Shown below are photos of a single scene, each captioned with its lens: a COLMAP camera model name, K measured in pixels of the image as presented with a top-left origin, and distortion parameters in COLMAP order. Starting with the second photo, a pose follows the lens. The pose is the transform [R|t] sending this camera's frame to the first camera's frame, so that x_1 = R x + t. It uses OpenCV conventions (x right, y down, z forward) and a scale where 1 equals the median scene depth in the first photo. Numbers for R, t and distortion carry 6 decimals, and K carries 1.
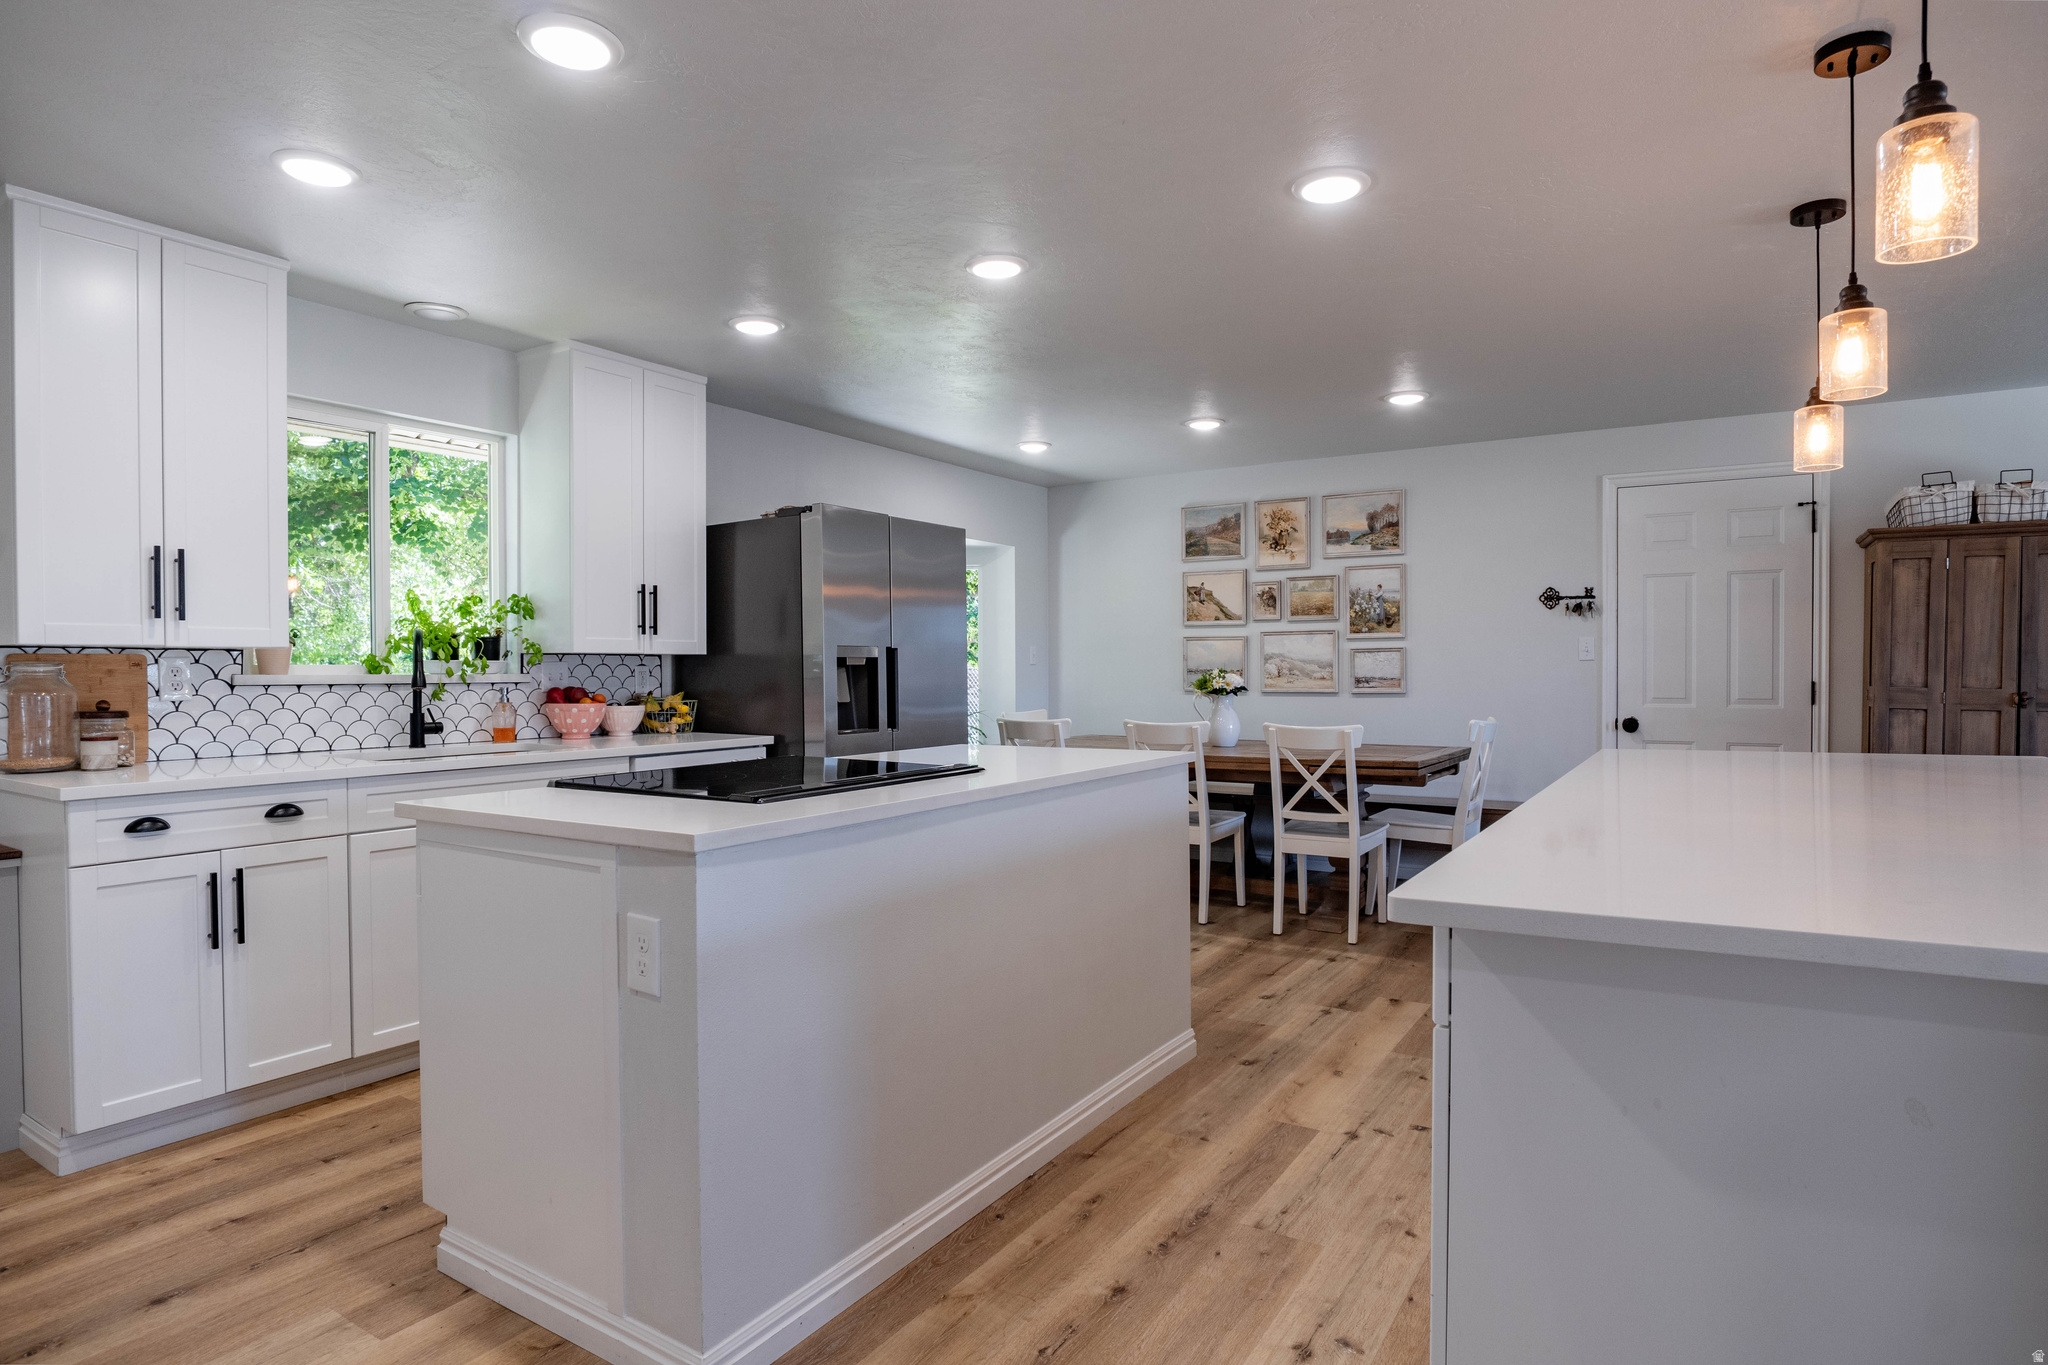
lens RADIAL K [[1106.4, 0, 1024.0], [0, 1106.4, 682.5], [0, 0, 1]] dist [-0.033990, 0.009055]
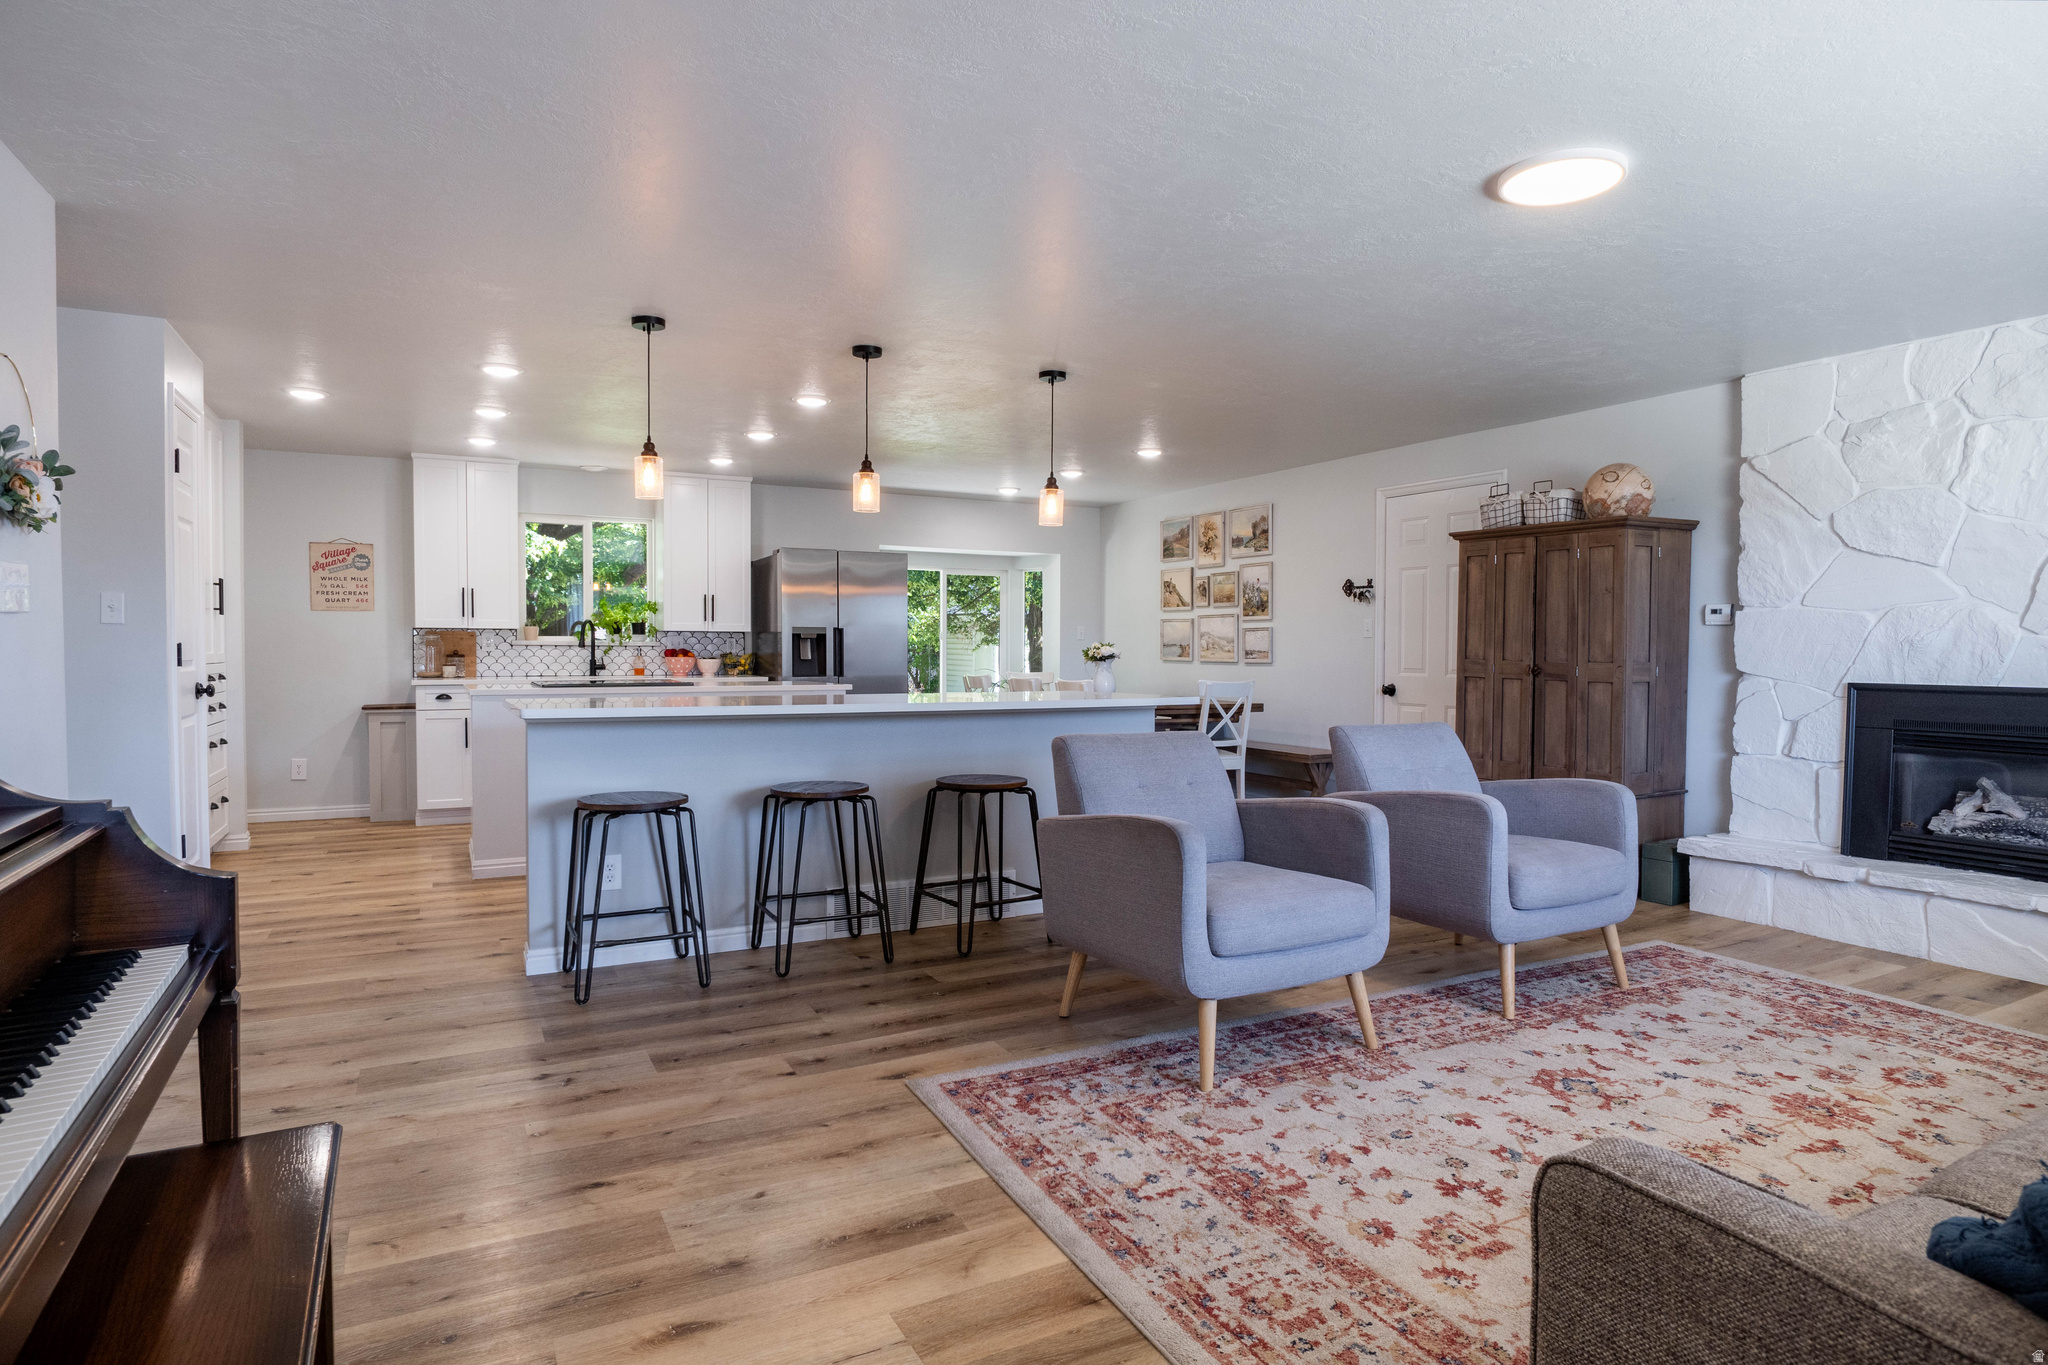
lens RADIAL K [[1106.4, 0, 1024.0], [0, 1106.4, 682.5], [0, 0, 1]] dist [-0.033990, 0.009055]
pose [[0.869747, 0.024136, -0.492907, 0.726514], [-0.014319, 0.999617, 0.023681, 0.005999], [0.493290, -0.013538, 0.869760, -0.258347]]
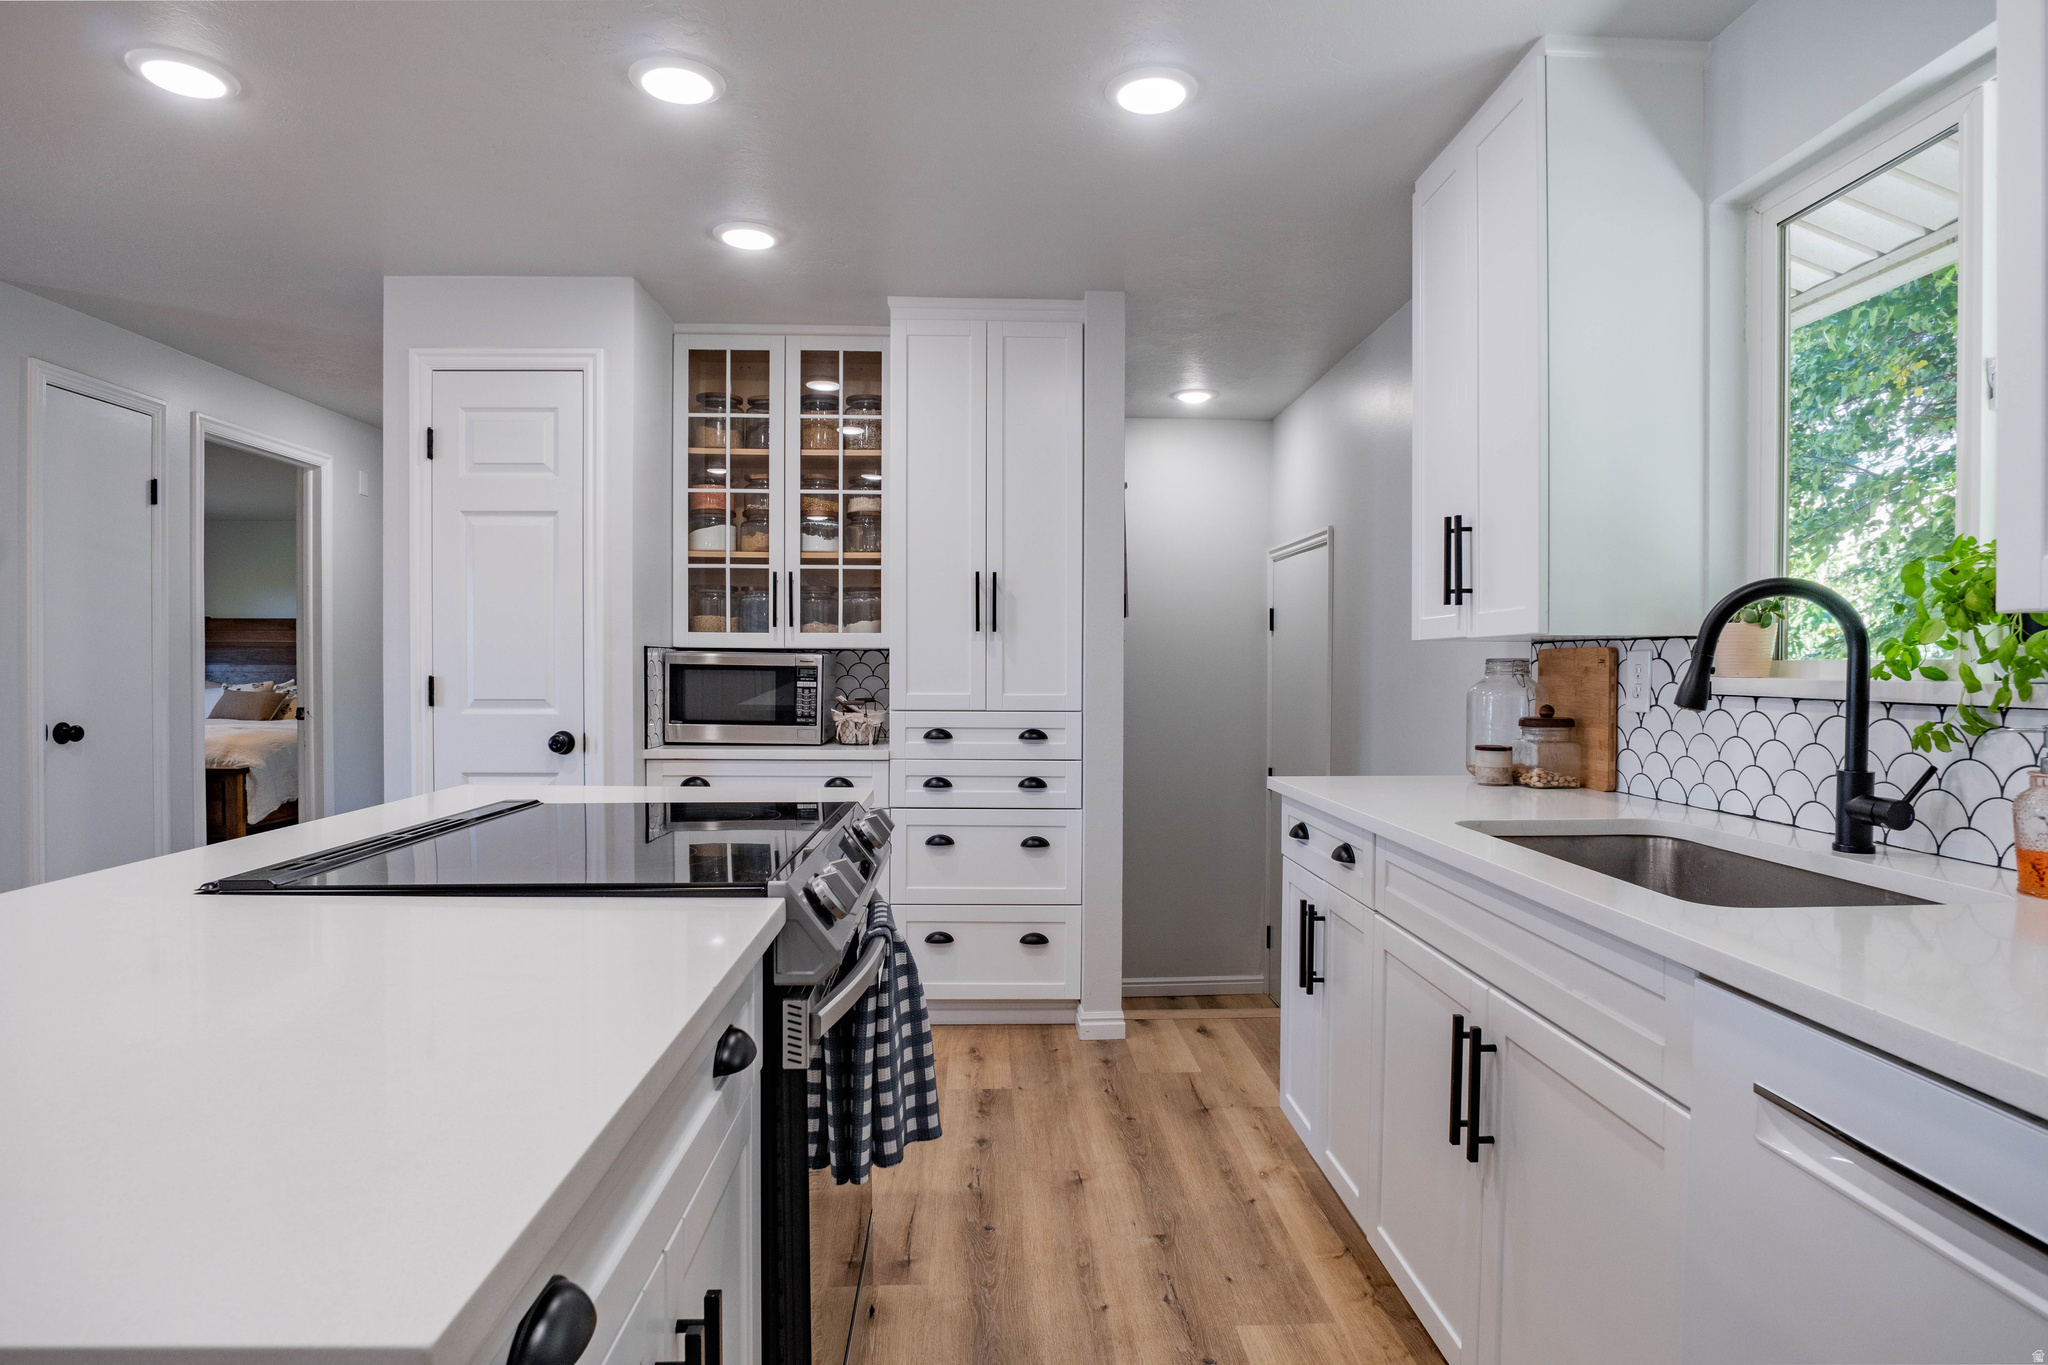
lens RADIAL K [[1106.4, 0, 1024.0], [0, 1106.4, 682.5], [0, 0, 1]] dist [-0.033990, 0.009055]
pose [[-0.825205, 0.008322, -0.564772, -0.027639], [-0.009139, 0.999564, 0.028081, -0.009554], [0.564759, 0.028334, -0.824769, 0.701514]]
